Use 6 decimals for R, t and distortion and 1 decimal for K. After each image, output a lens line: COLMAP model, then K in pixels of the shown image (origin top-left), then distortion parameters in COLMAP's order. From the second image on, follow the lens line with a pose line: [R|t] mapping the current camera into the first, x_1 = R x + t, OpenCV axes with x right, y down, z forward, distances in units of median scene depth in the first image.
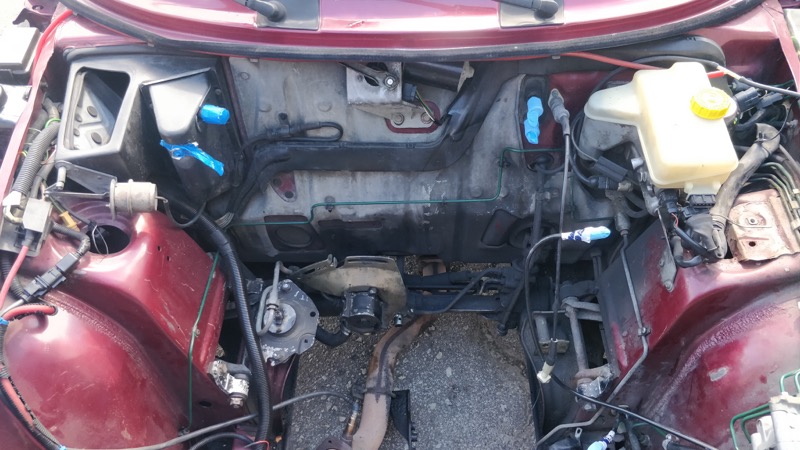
lens RADIAL K [[654.9, 0, 398.8], [0, 654.9, 233.4], [0, 0, 1]] dist [0.068736, -0.163382]
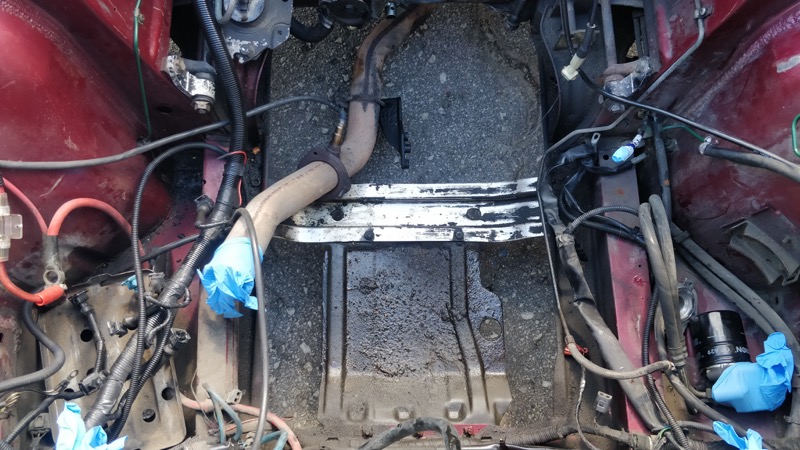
lens RADIAL K [[654.9, 0, 398.8], [0, 654.9, 233.4], [0, 0, 1]] dist [0.068736, -0.163382]
pose [[0.998709, -0.019317, 0.046977, -0.038818], [-0.001246, 0.915268, 0.402844, 0.064655], [-0.050778, -0.402382, 0.914062, 0.156141]]
